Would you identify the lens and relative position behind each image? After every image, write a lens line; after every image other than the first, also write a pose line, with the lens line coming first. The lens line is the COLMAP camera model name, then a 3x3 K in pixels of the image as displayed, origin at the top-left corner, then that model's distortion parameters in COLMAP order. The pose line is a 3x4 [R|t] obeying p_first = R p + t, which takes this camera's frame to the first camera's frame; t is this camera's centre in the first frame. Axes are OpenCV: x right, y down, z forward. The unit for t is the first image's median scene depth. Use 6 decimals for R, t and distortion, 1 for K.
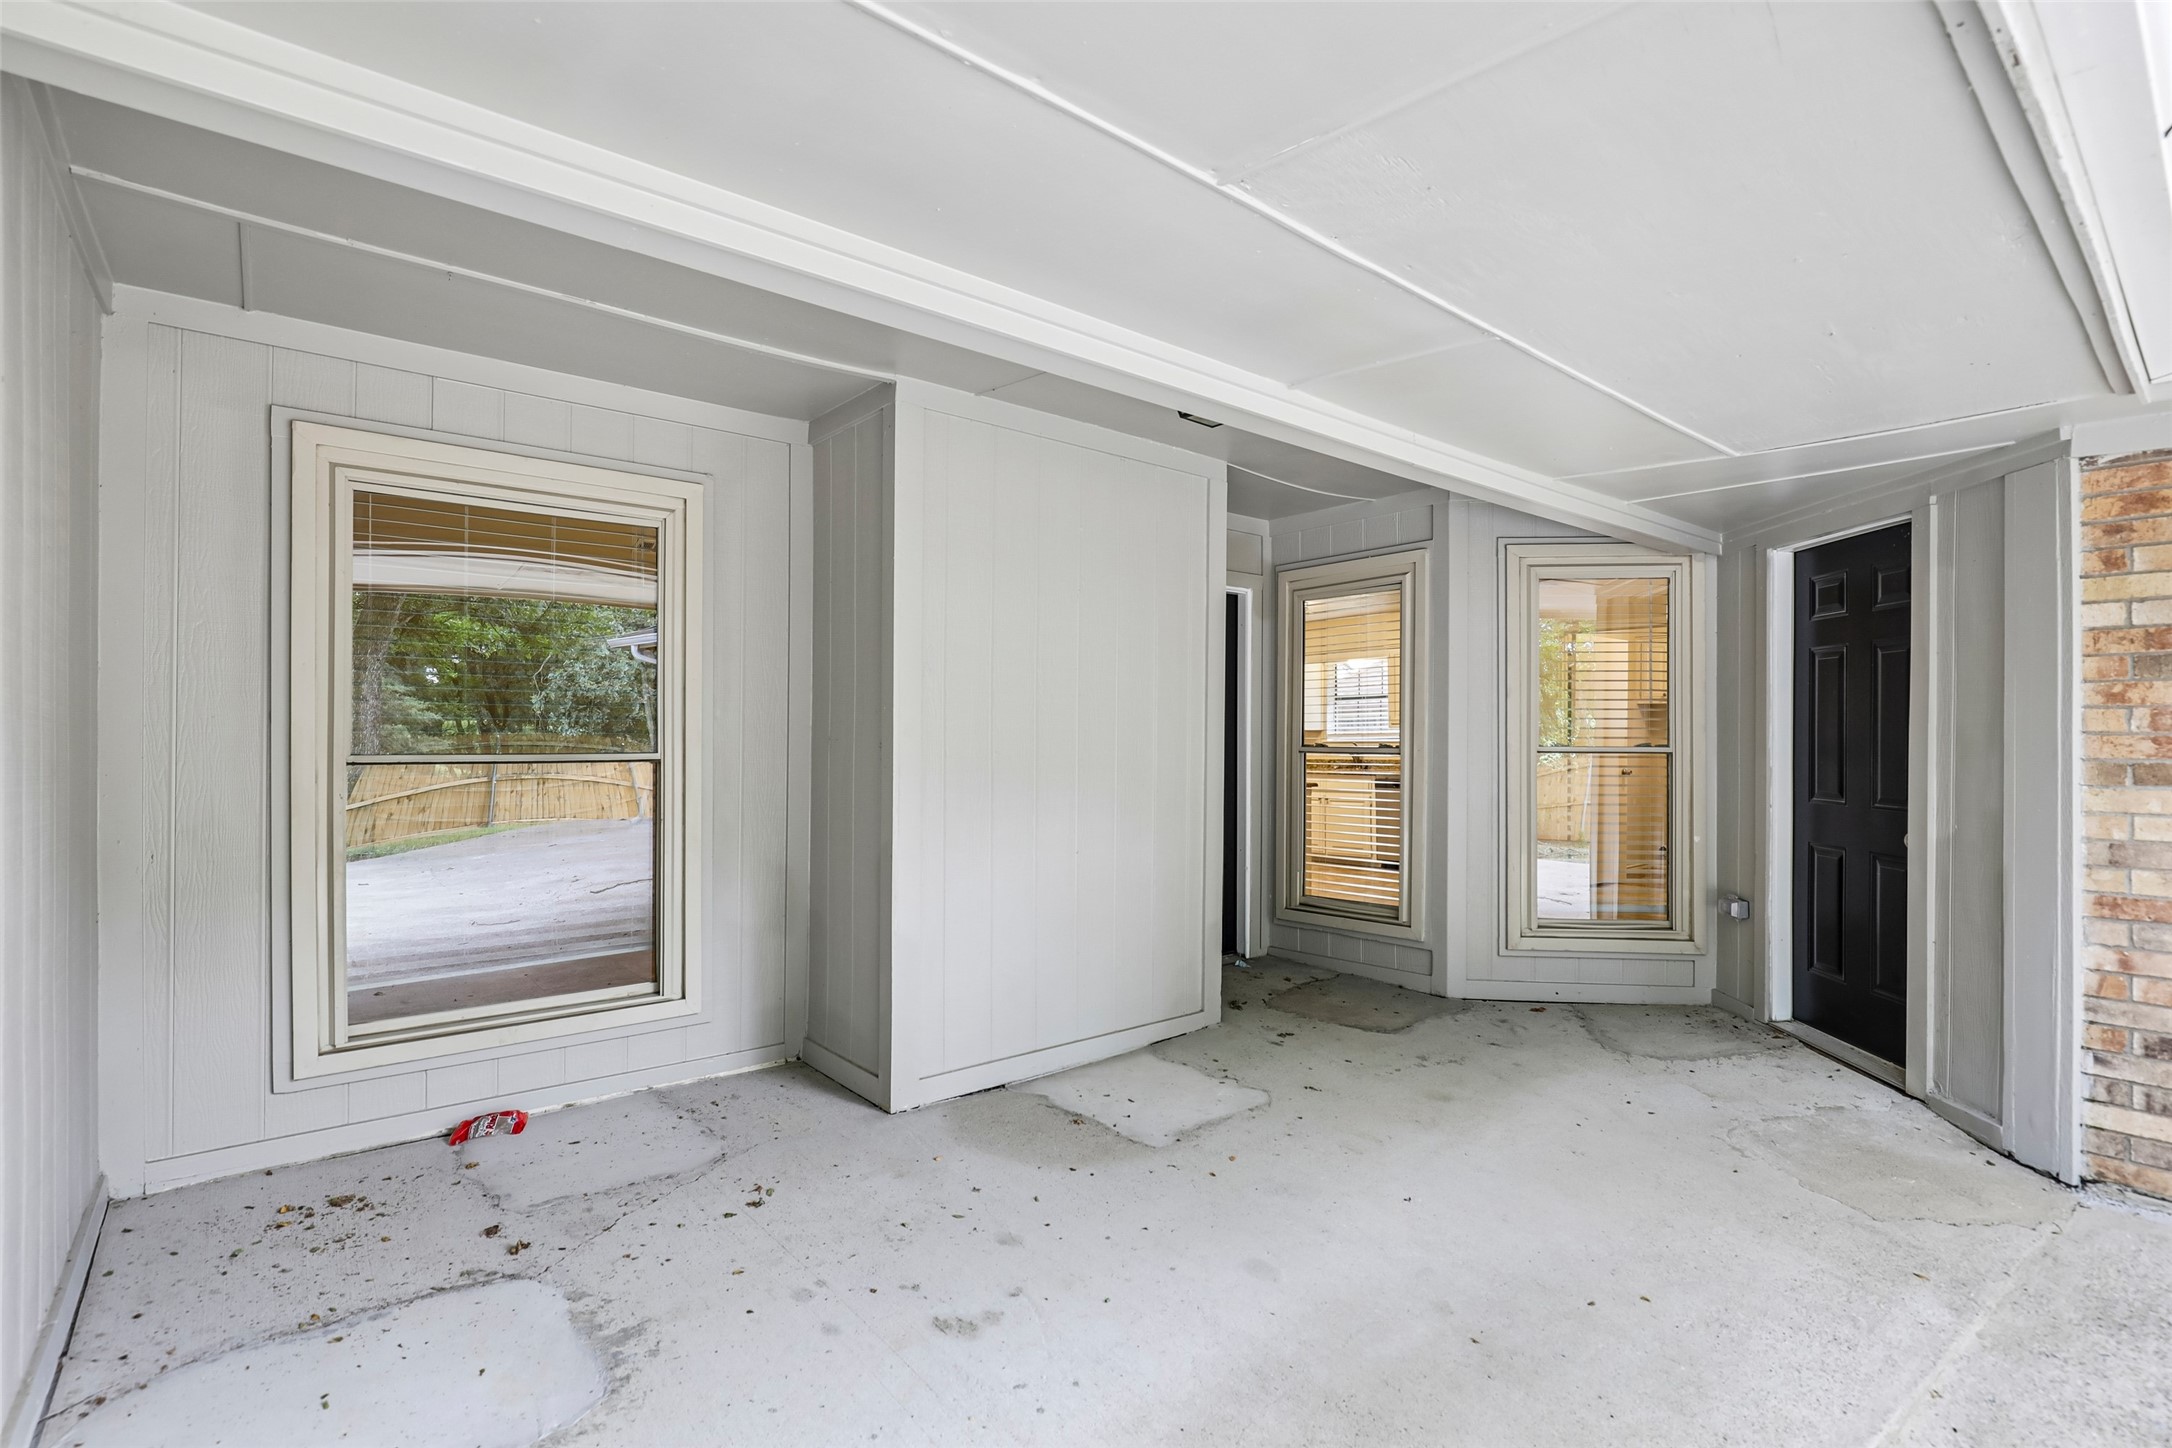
lens RADIAL K [[1003.8, 0, 1089.0], [0, 1003.8, 737.2], [0, 0, 1]] dist [-0.000271, -0.000097]
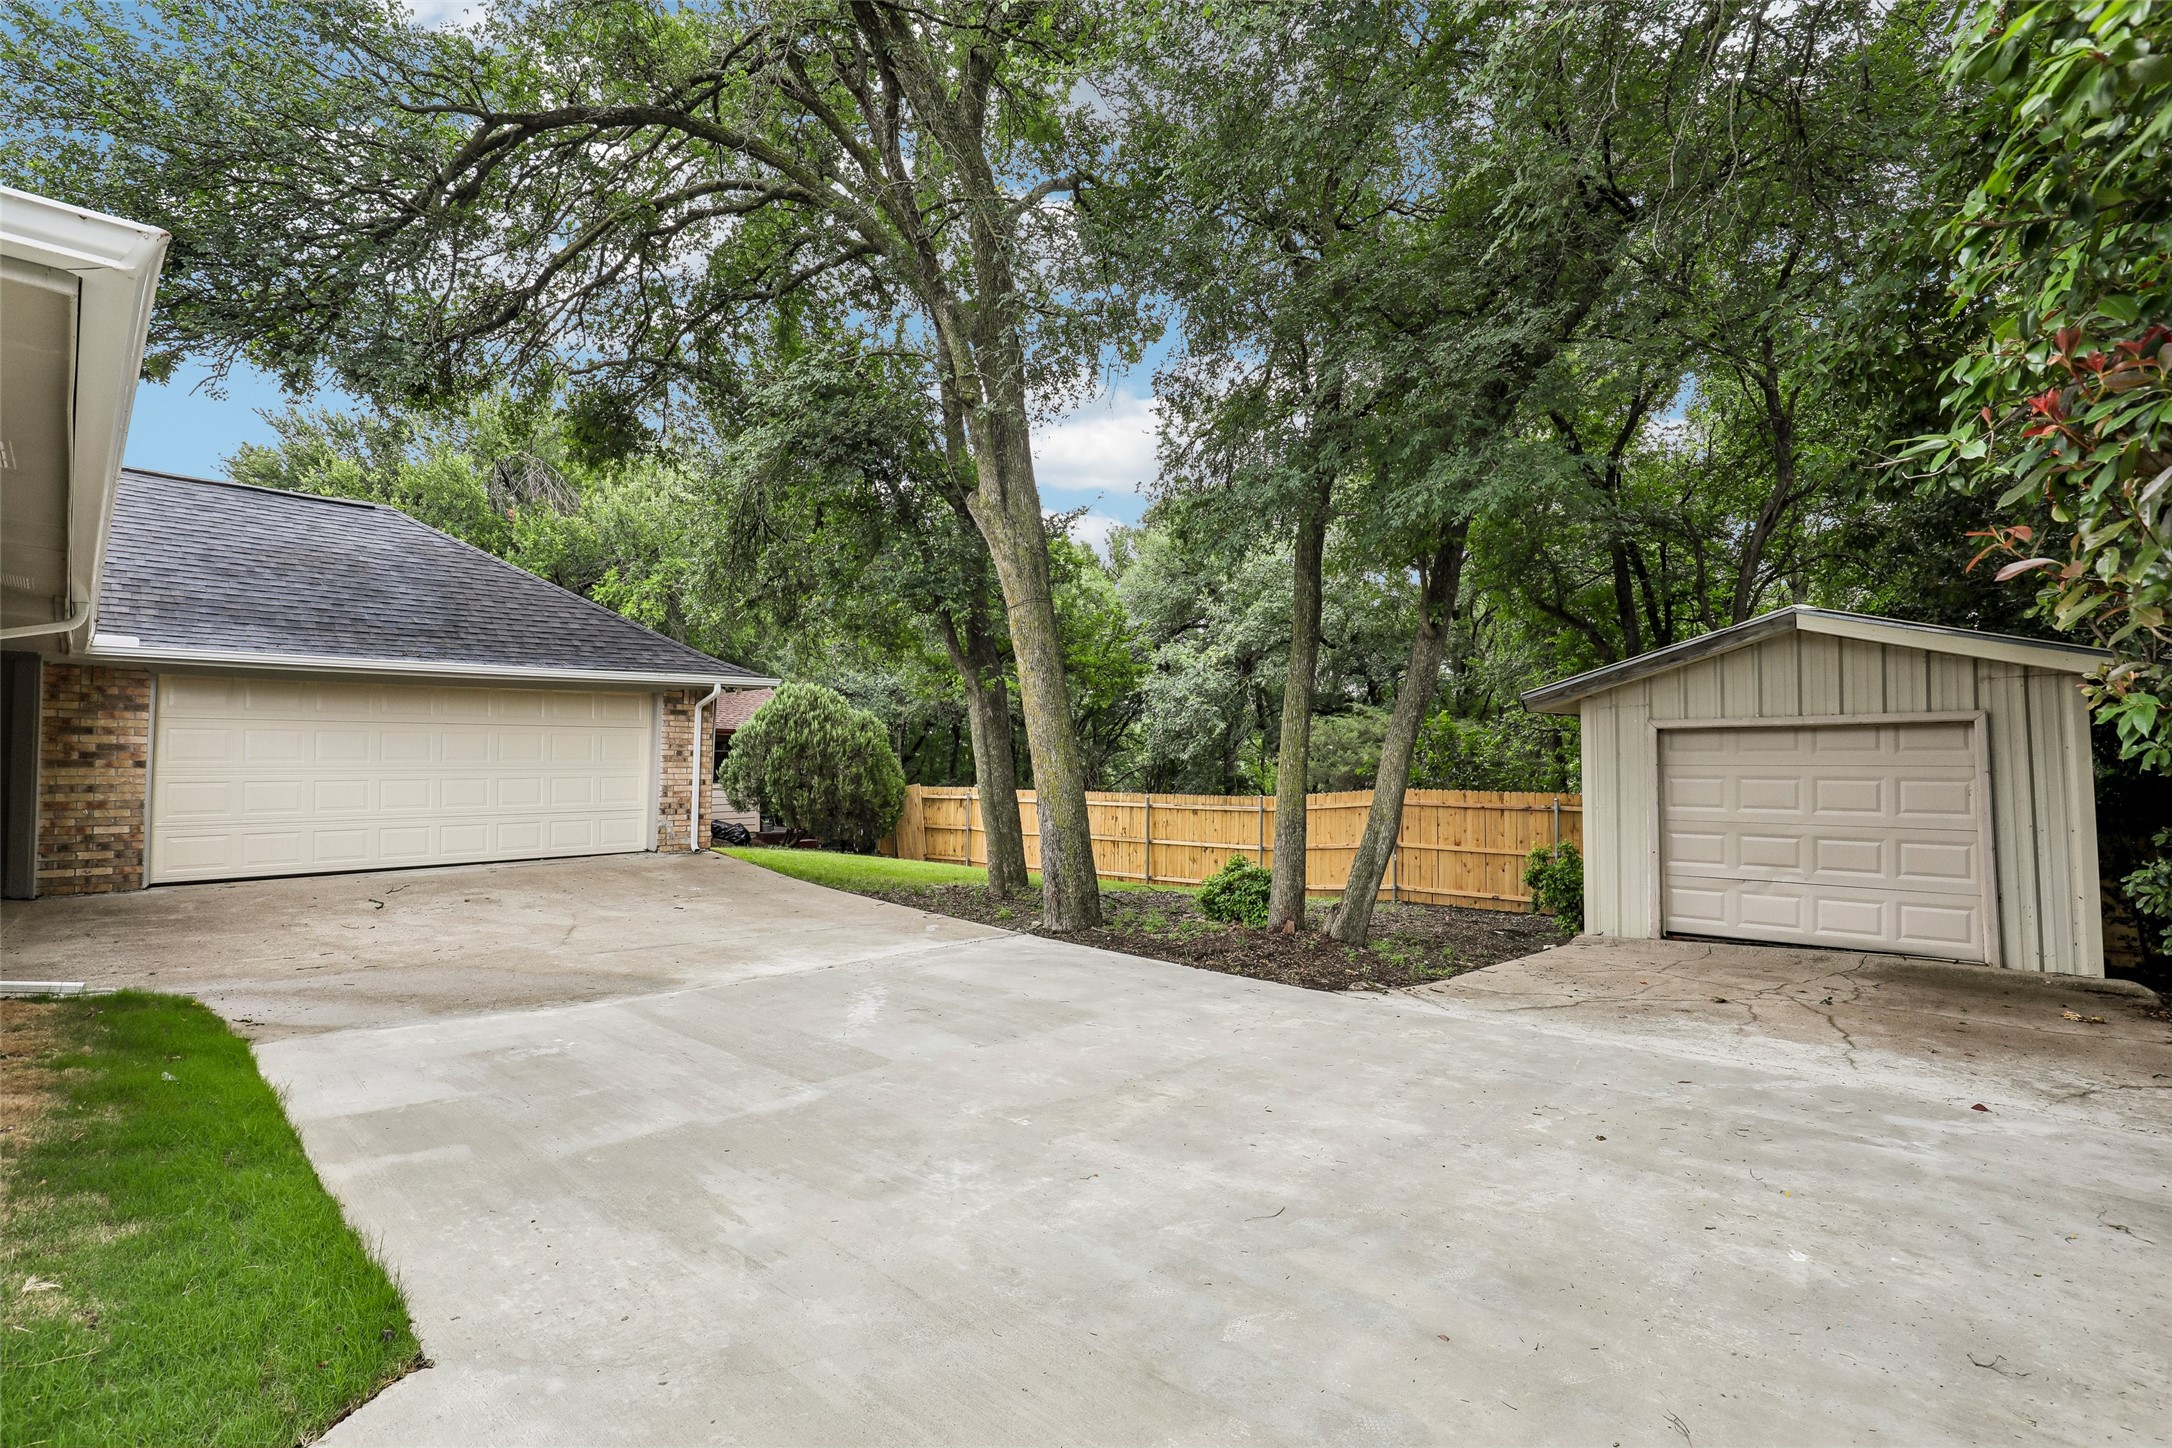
lens RADIAL K [[998.9, 0, 1083.7], [0, 998.9, 724.2], [0, 0, 1]] dist [-0.035516, 0.006970]
pose [[-0.112794, 0.032508, 0.993086, -2.324768], [-0.001174, 0.999460, -0.032850, 0.008281], [-0.993618, -0.004871, -0.112695, -1.846700]]
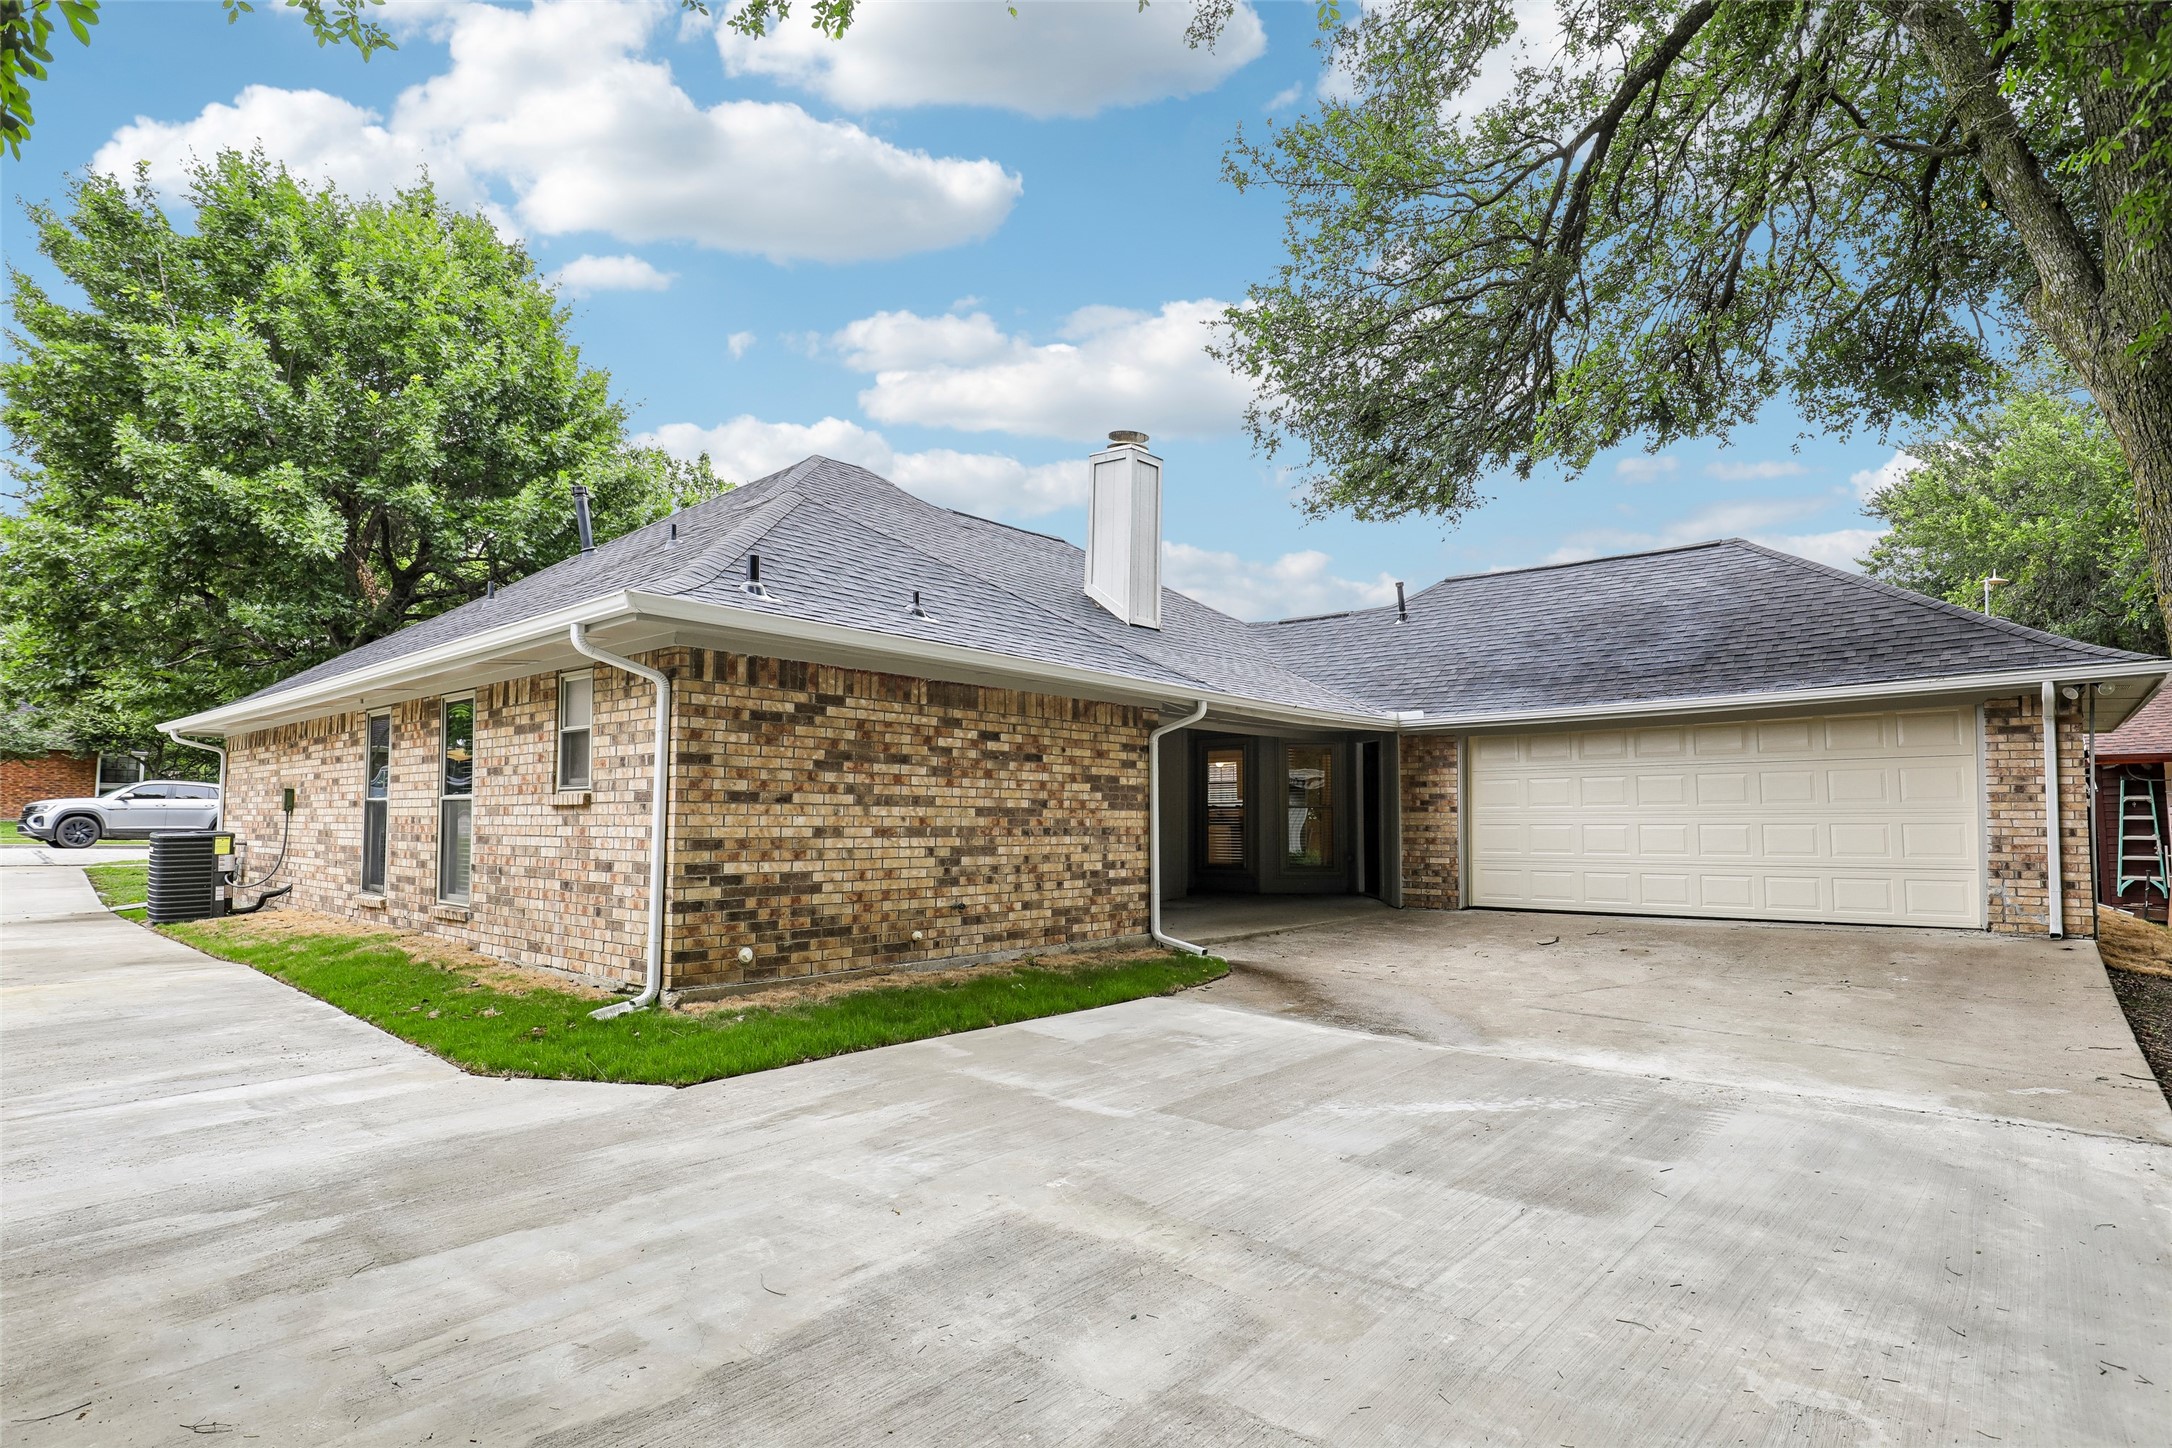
lens RADIAL K [[1103.2, 0, 1081.7], [0, 1103.2, 729.9], [0, 0, 1]] dist [-0.015362, -0.000029]
pose [[0.987887, 0.006708, 0.155031, -1.057628], [0.005641, 0.996852, -0.079083, 0.061470], [-0.155074, 0.079000, 0.984739, -3.388402]]
